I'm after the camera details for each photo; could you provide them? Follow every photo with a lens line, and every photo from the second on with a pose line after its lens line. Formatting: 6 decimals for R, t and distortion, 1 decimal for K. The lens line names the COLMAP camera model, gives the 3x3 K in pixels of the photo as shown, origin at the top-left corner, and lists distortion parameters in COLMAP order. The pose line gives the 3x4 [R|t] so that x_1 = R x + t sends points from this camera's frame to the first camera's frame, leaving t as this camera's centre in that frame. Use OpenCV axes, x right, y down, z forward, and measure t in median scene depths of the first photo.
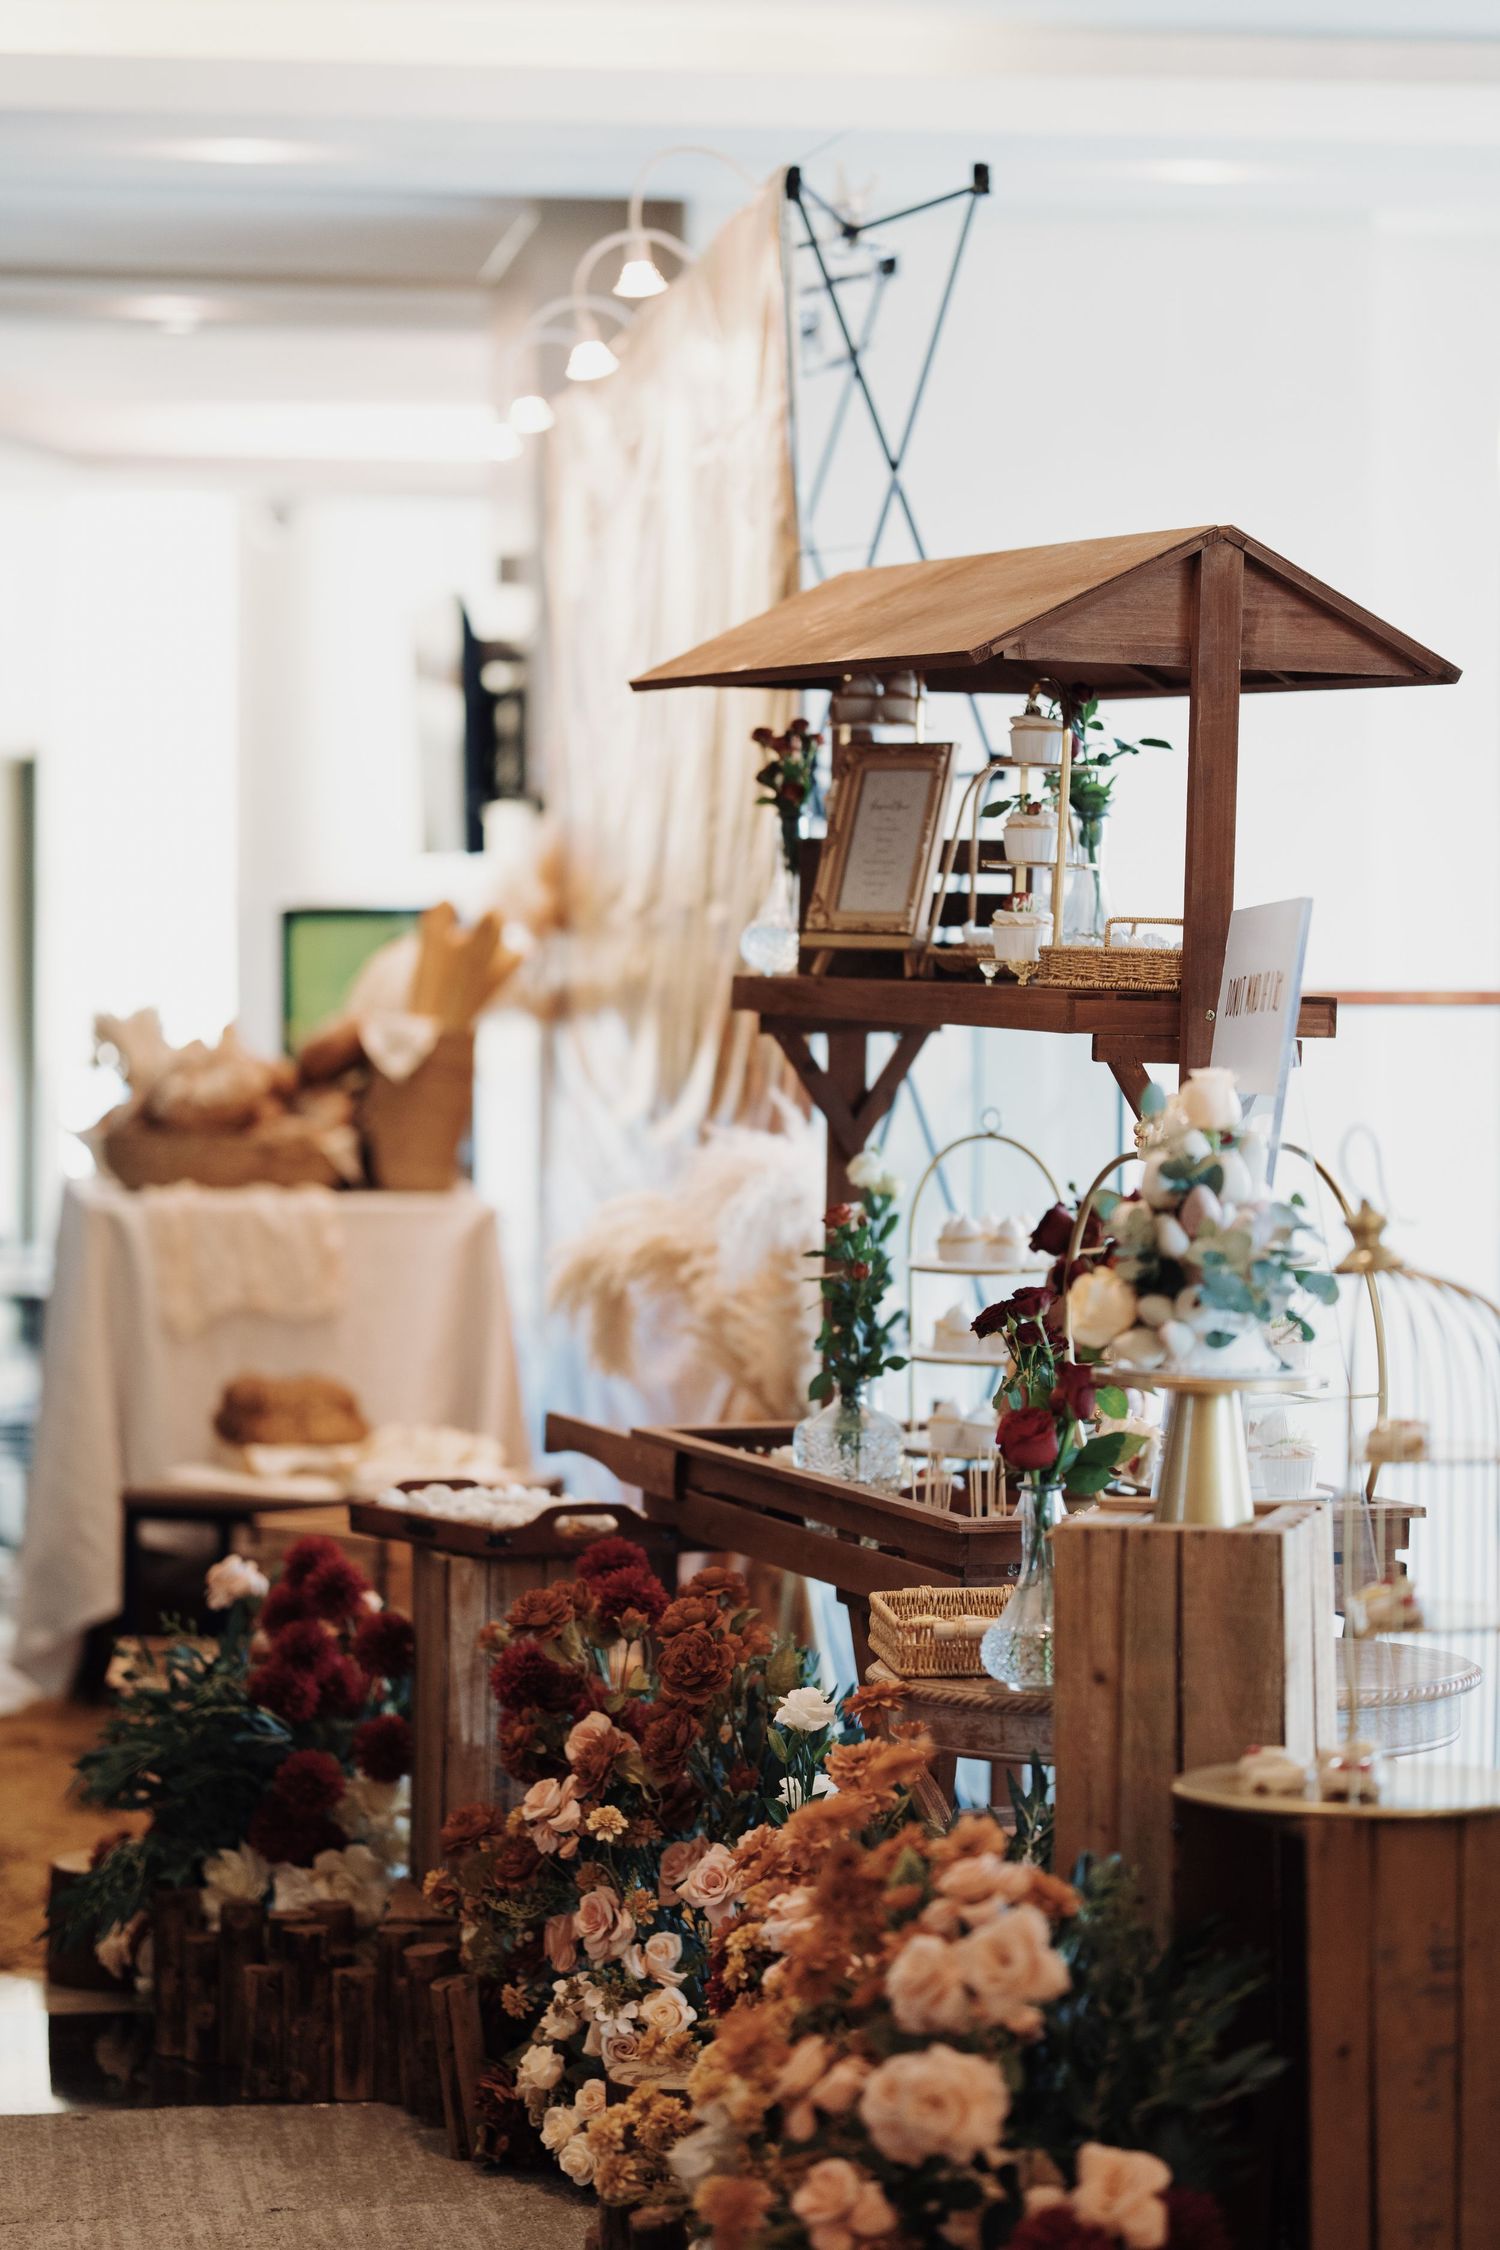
lens RADIAL K [[5154.2, 0, 750.0], [0, 5154.2, 1125.0], [0, 0, 1]] dist [0.000887, 0.690516]
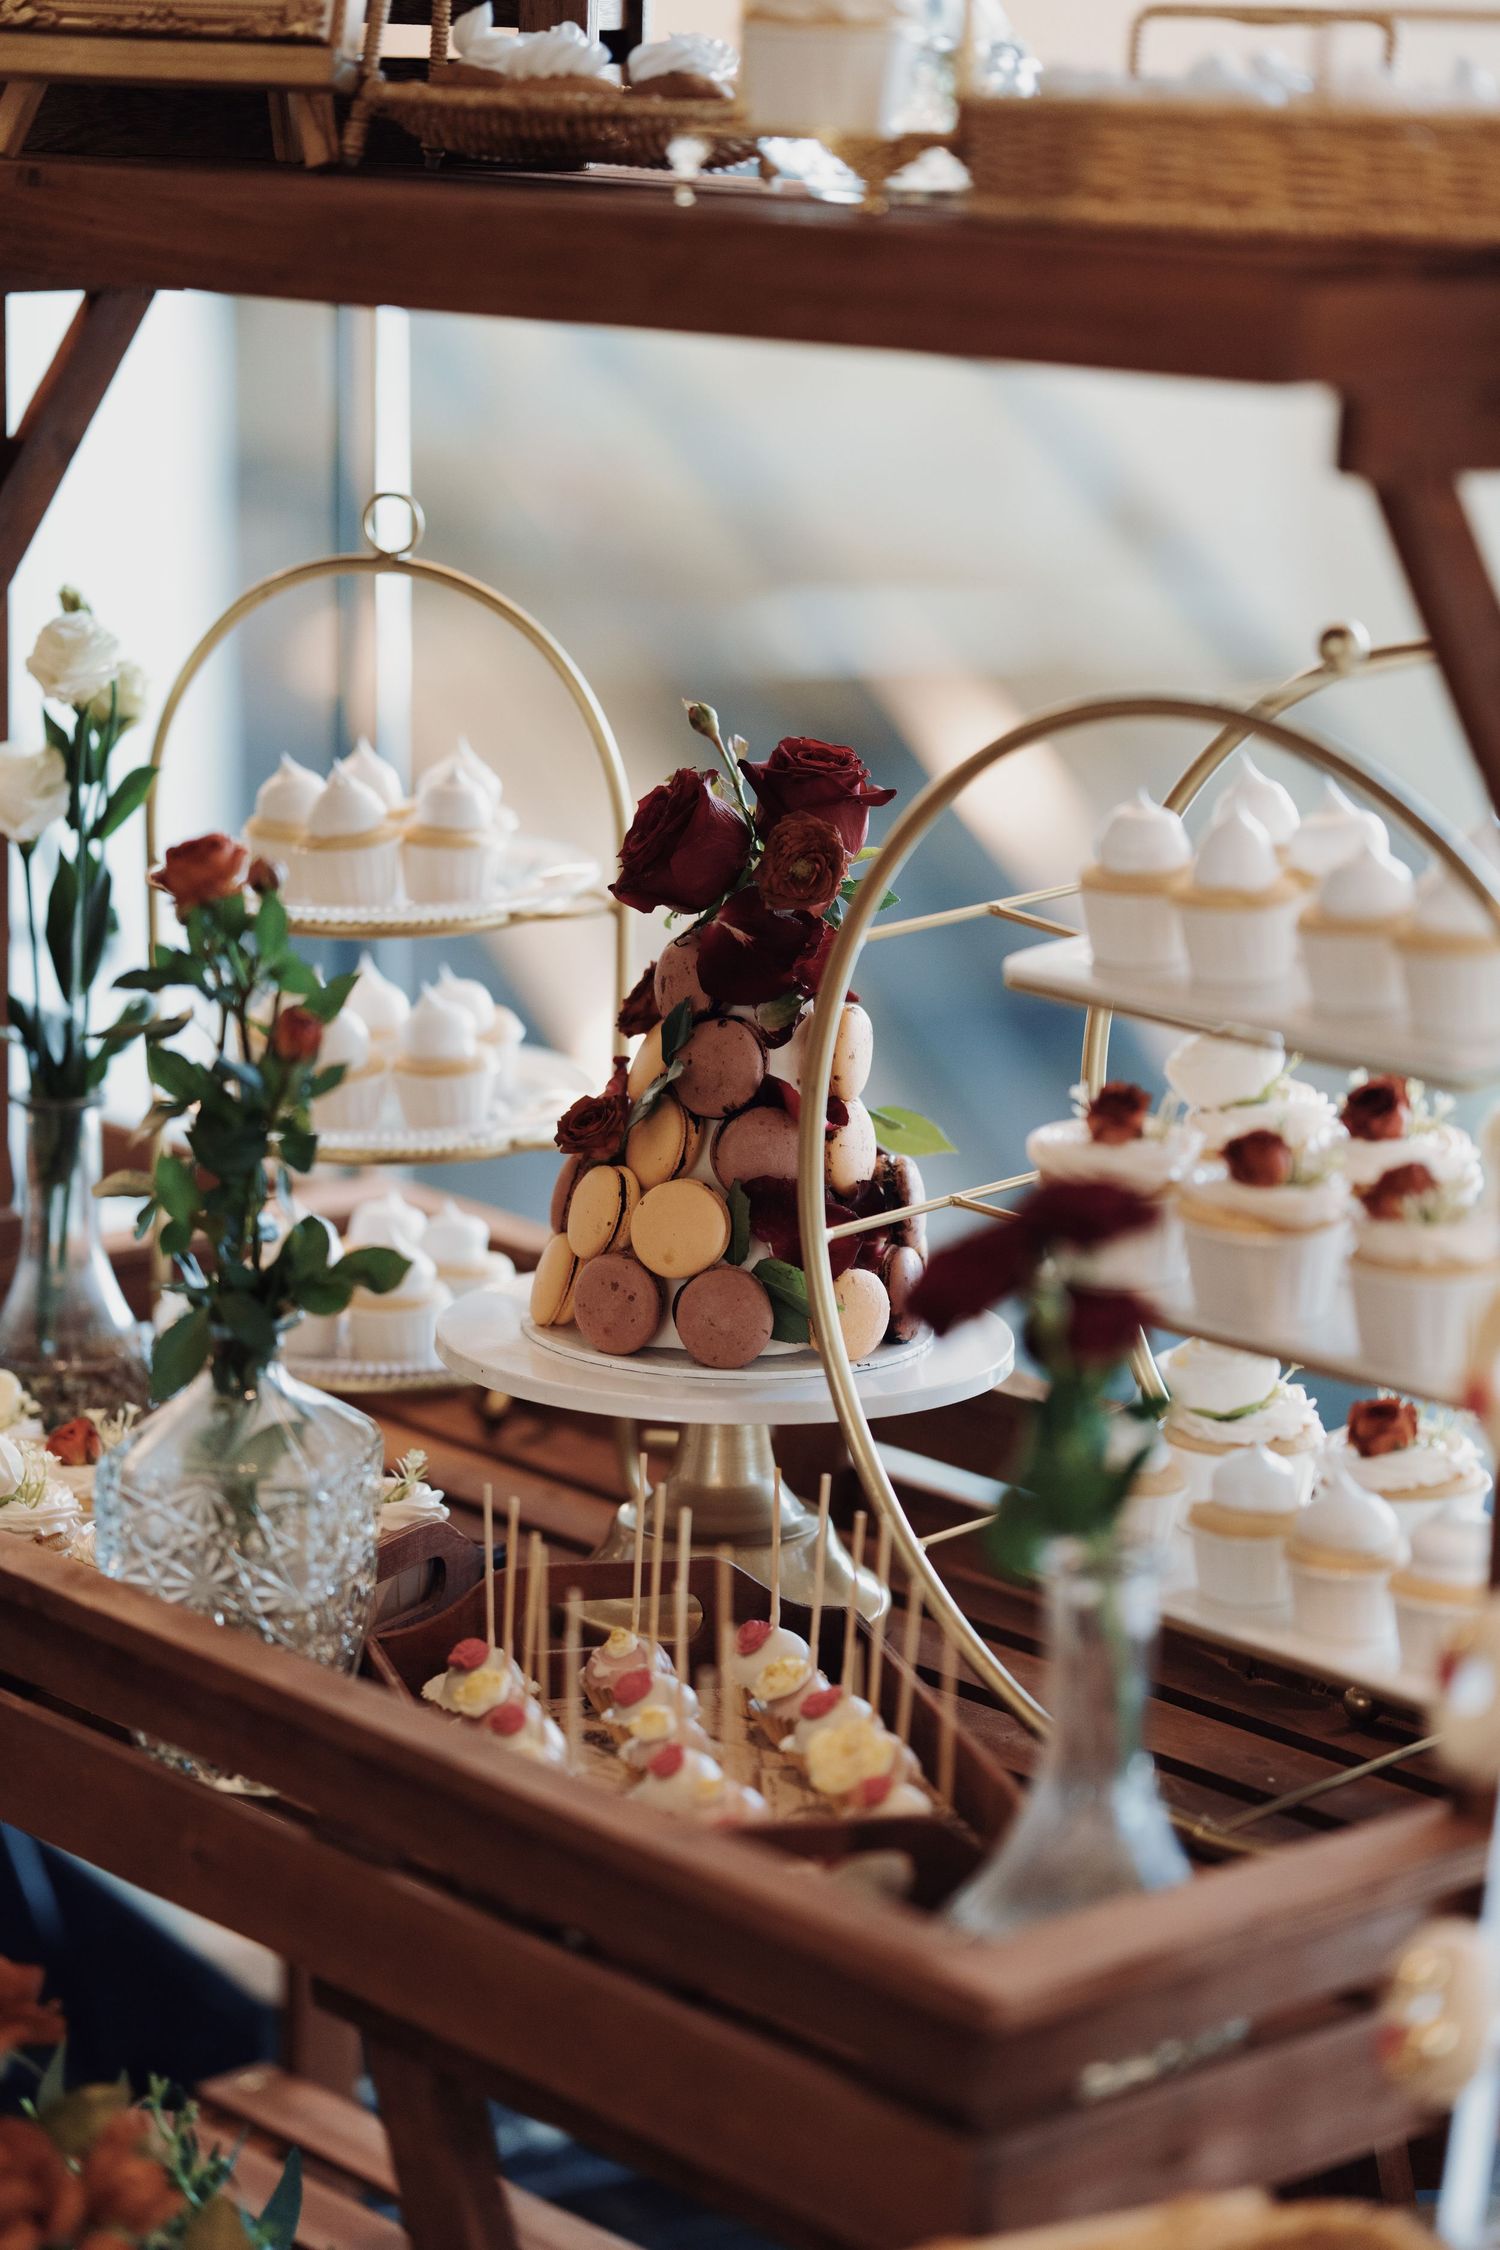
lens RADIAL K [[5154.2, 0, 750.0], [0, 5154.2, 1125.0], [0, 0, 1]] dist [0.000887, 0.690516]
pose [[0.940669, -0.063790, 0.333277, -0.064083], [0.003939, 0.984158, 0.177252, -0.026608], [-0.339304, -0.165423, 0.926017, 0.649675]]
